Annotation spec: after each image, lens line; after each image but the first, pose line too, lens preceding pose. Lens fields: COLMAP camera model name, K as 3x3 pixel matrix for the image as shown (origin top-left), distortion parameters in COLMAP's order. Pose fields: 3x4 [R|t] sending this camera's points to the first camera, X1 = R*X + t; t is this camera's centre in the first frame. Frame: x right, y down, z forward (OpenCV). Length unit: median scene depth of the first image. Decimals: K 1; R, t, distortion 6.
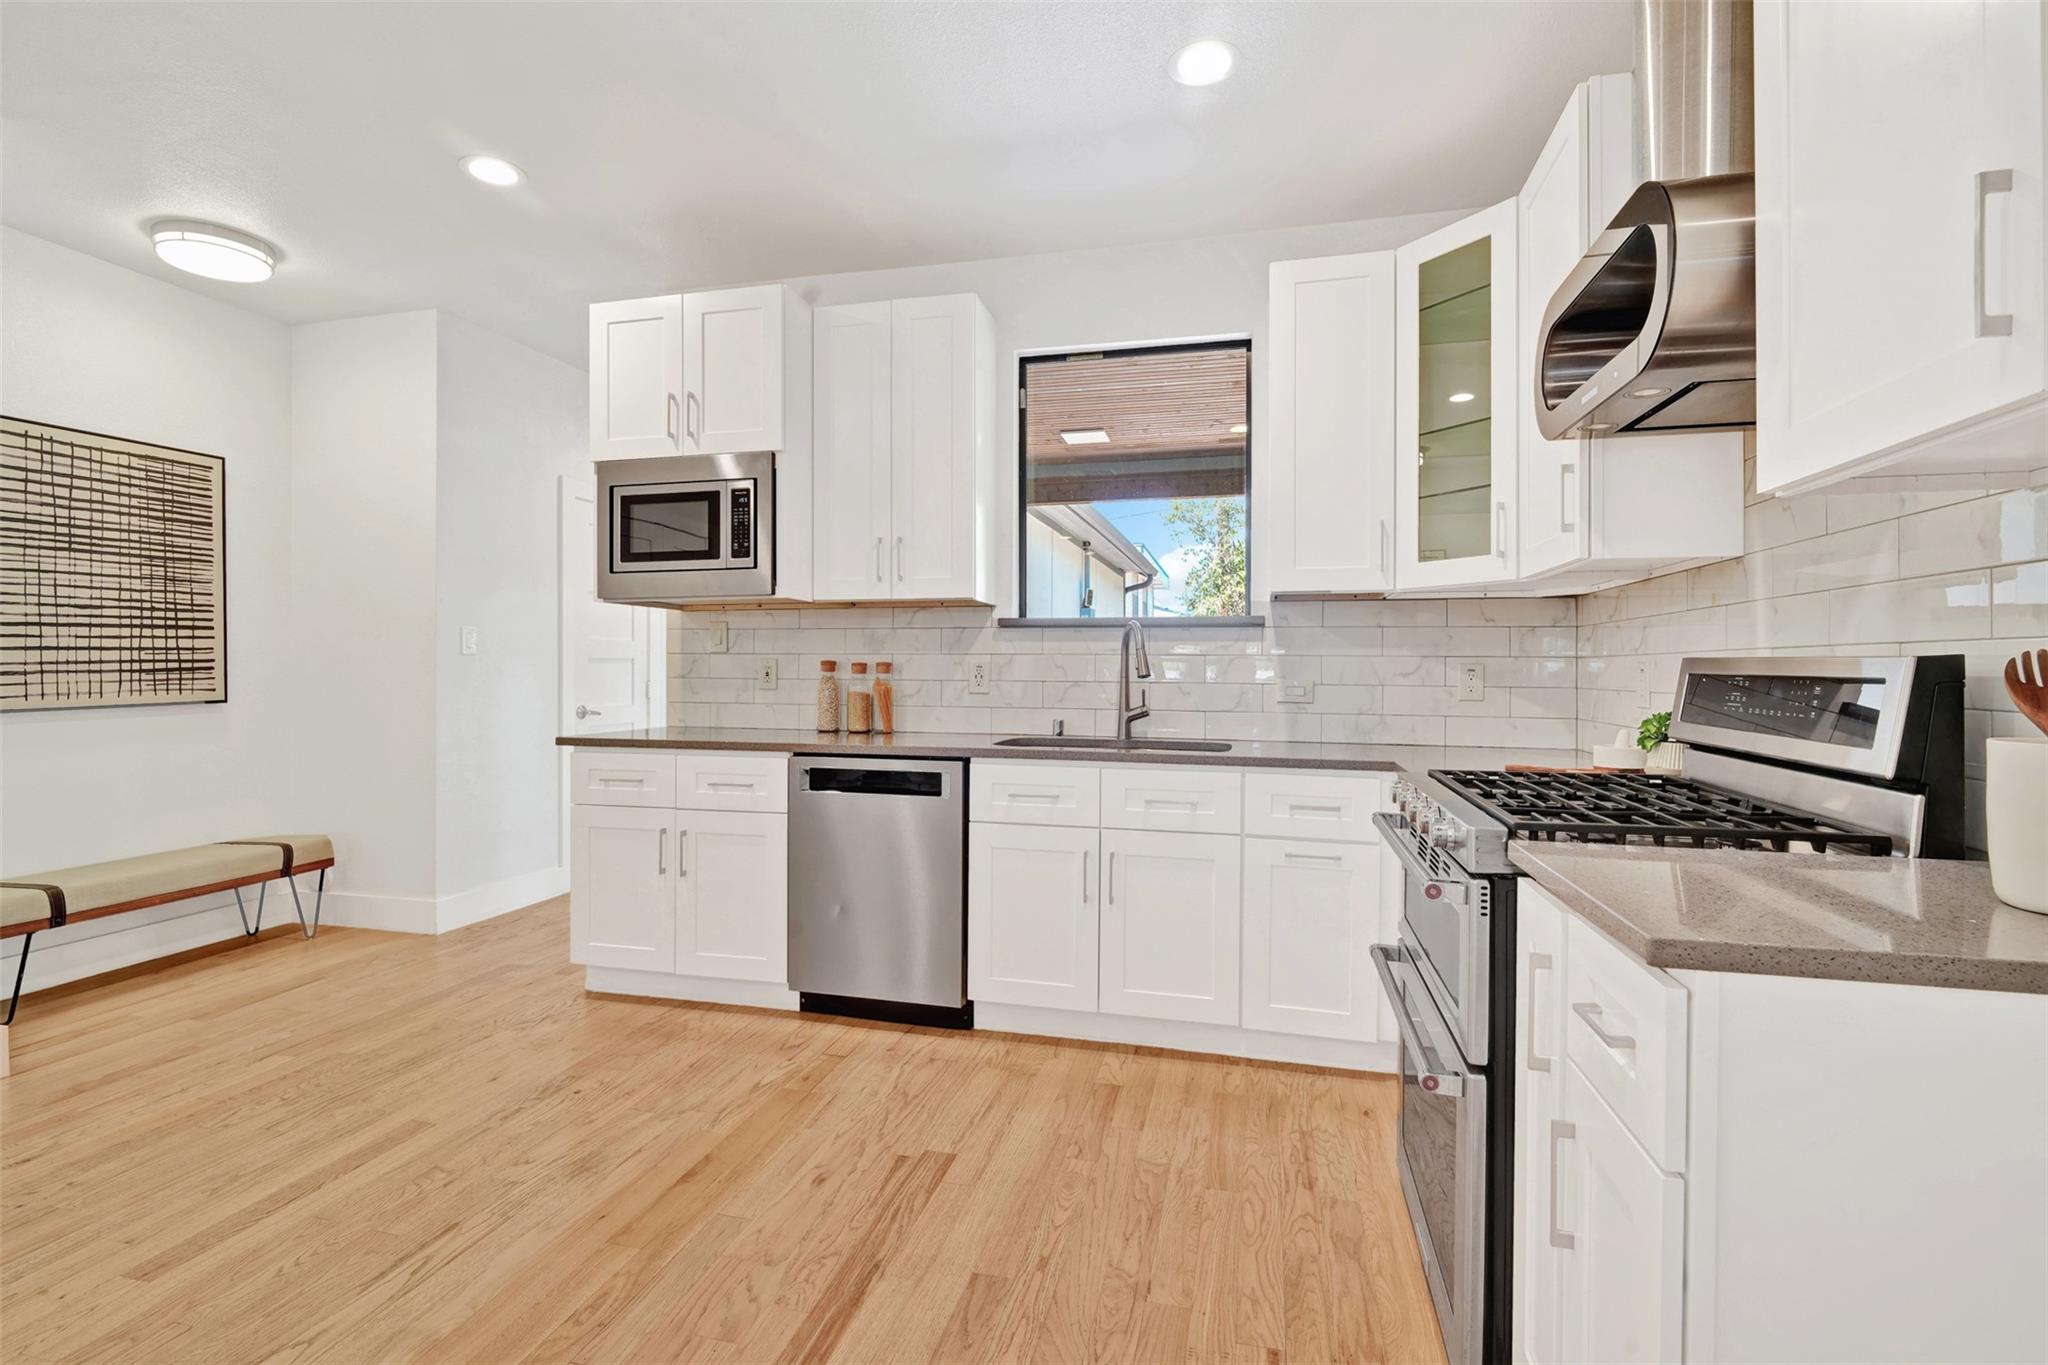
lens RADIAL K [[985.9, 0, 1016.3], [0, 985.9, 670.9], [0, 0, 1]] dist [0.002971, -0.005744]
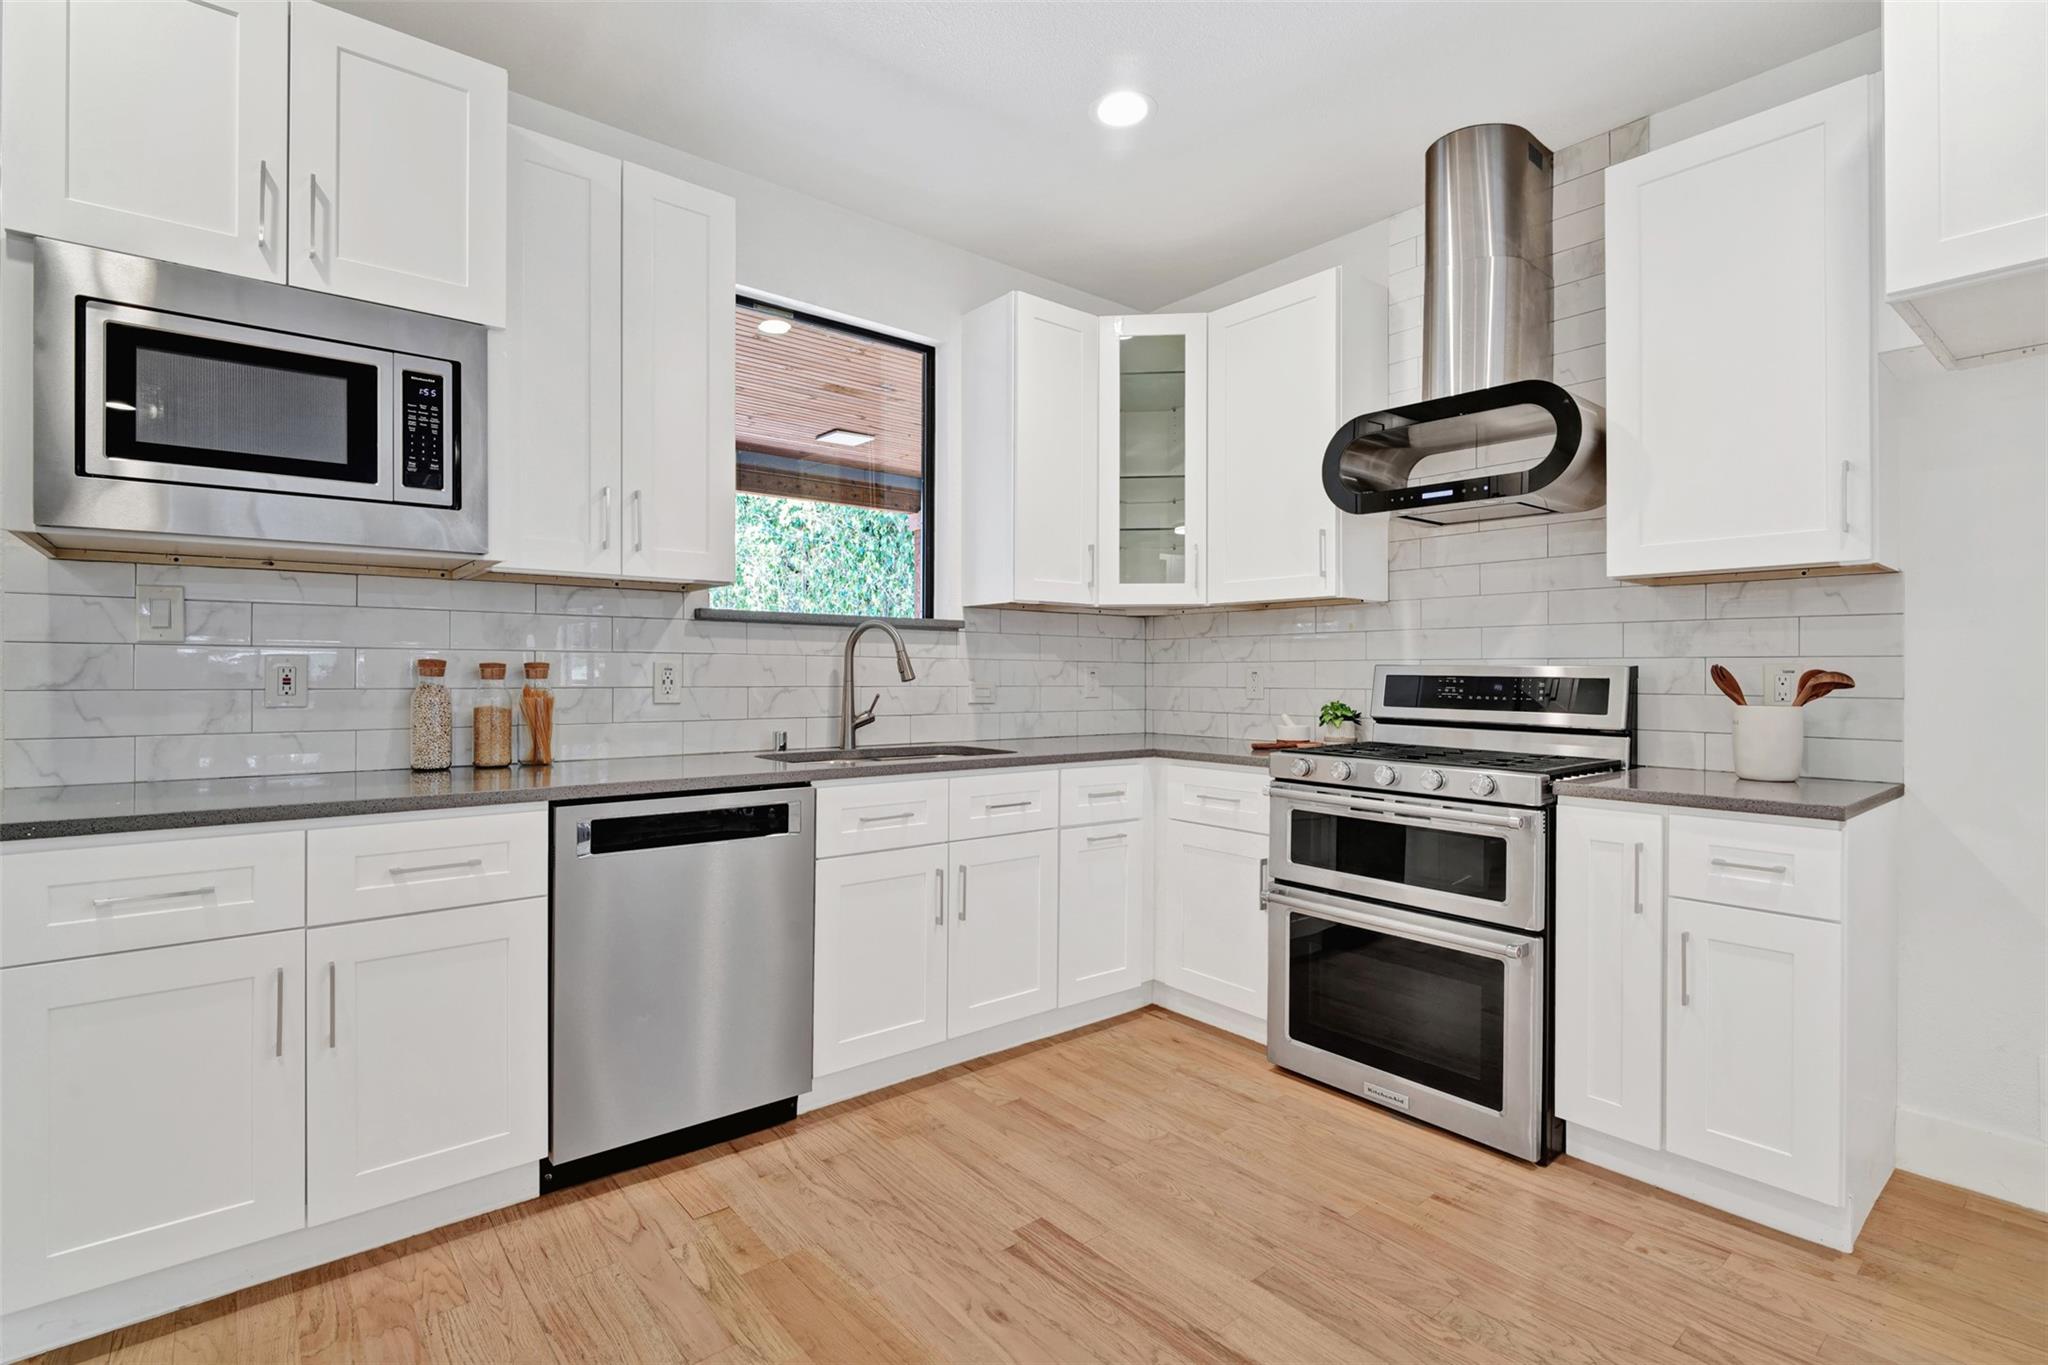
lens RADIAL K [[985.9, 0, 1043.7], [0, 985.9, 670.5], [0, 0, 1]] dist [0.002971, -0.005744]
pose [[0.564315, -0.000398, 0.825560, -0.596630], [-0.000350, 1.000000, 0.000721, -0.004385], [-0.825560, -0.000696, 0.564314, 0.370841]]
